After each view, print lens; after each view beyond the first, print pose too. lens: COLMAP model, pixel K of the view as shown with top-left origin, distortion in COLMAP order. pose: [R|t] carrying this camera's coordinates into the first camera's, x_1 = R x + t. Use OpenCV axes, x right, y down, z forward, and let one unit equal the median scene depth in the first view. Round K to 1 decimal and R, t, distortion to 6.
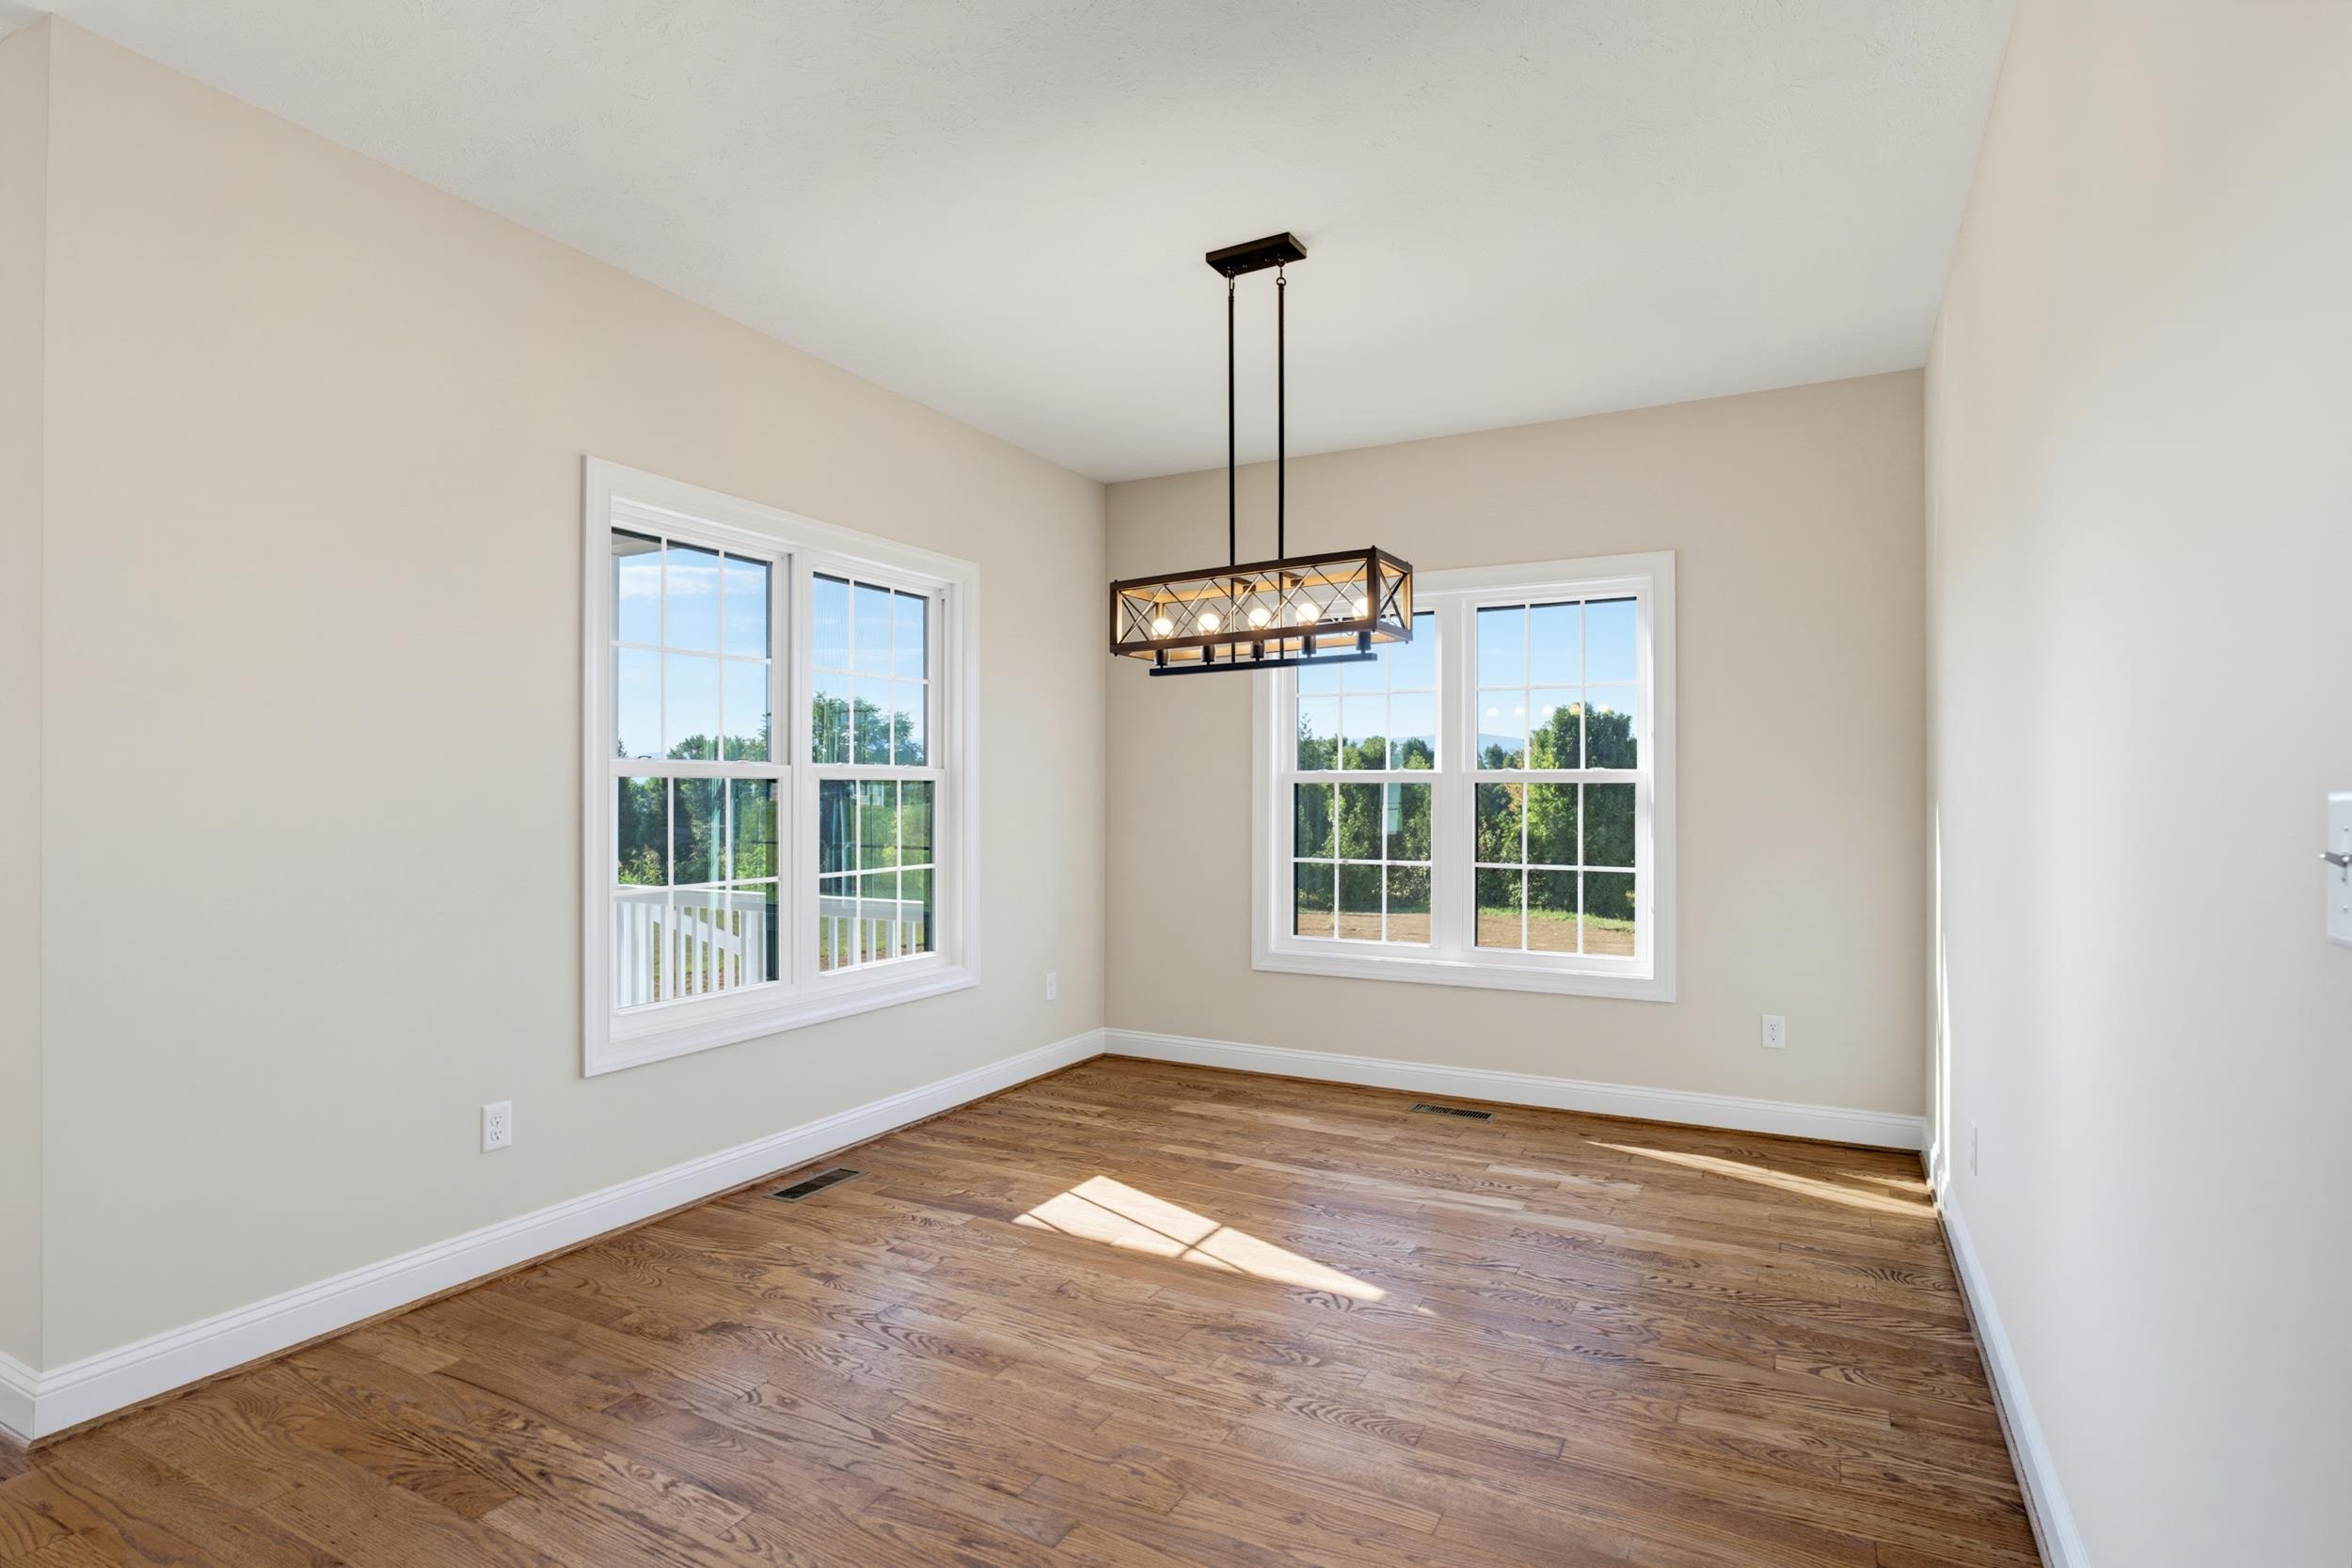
lens RADIAL K [[1190.0, 0, 1180.0], [0, 1190.0, 775.4], [0, 0, 1]] dist [-0.015183, 0.004239]
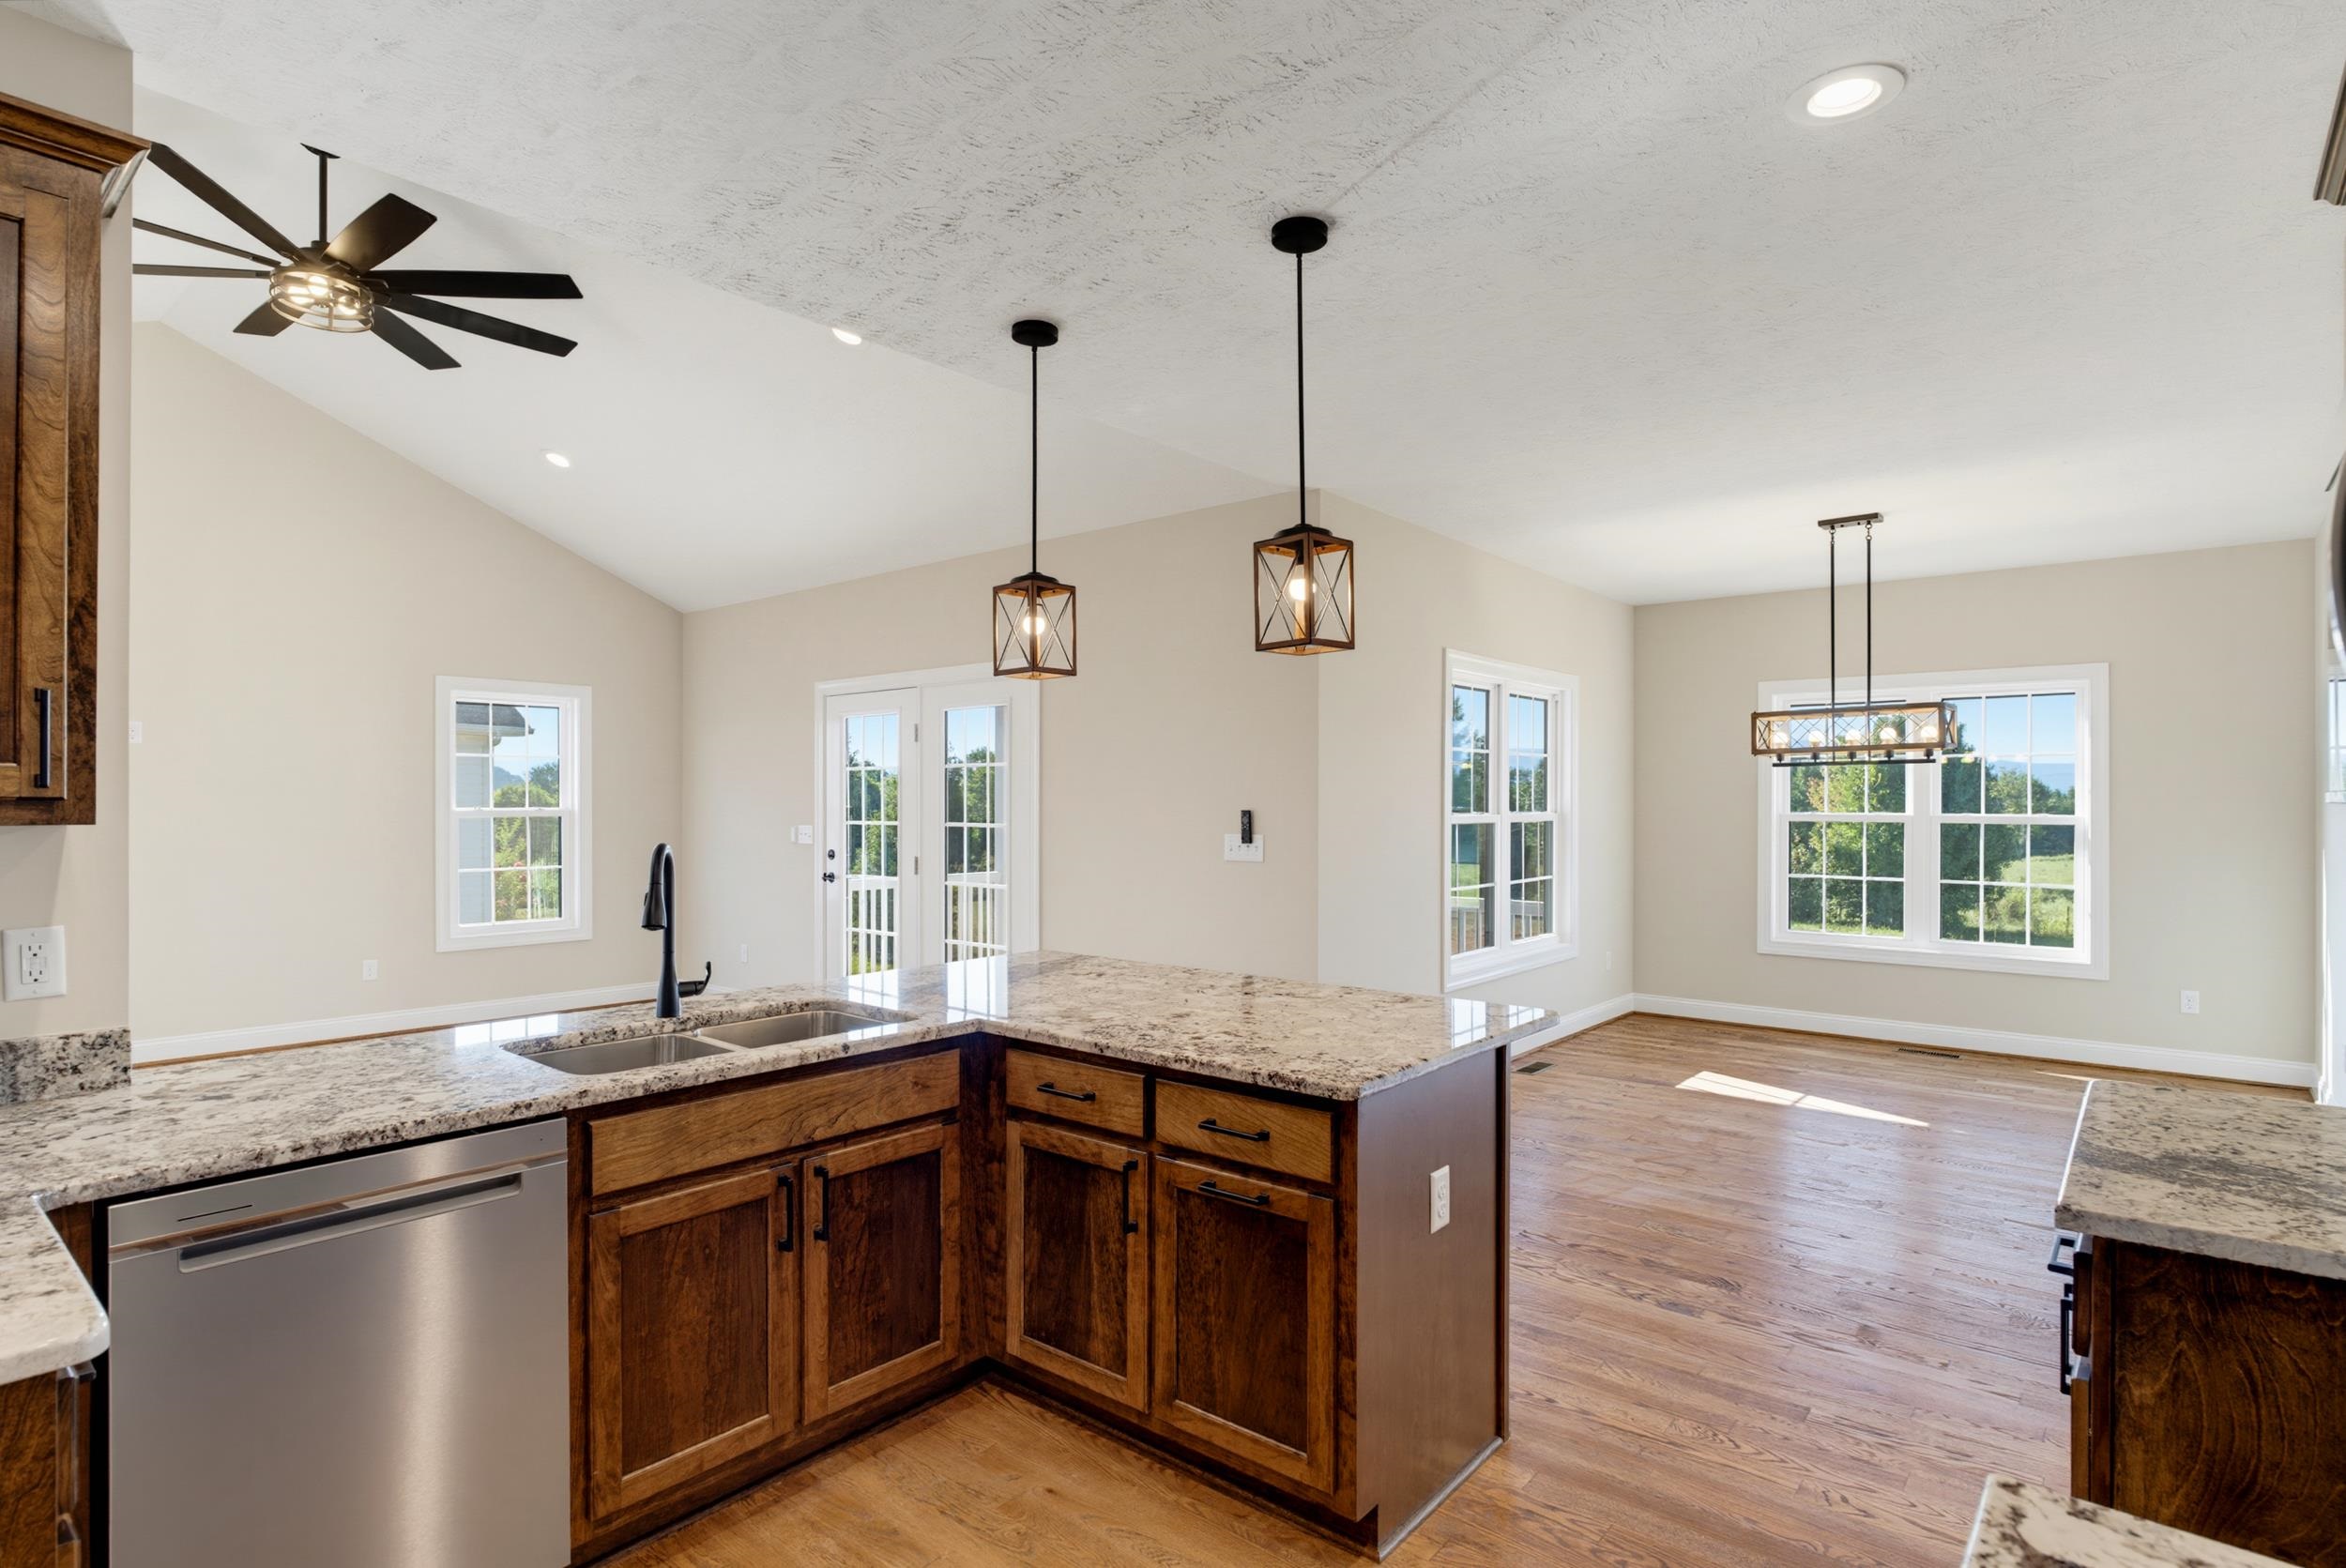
lens RADIAL K [[1187.0, 0, 1176.7], [0, 1187.0, 790.7], [0, 0, 1]] dist [-0.015183, 0.004239]
pose [[0.977790, -0.000336, -0.209588, -0.375524], [0.001892, 0.999972, 0.007223, -0.048105], [0.209579, -0.007459, 0.977763, -0.606897]]
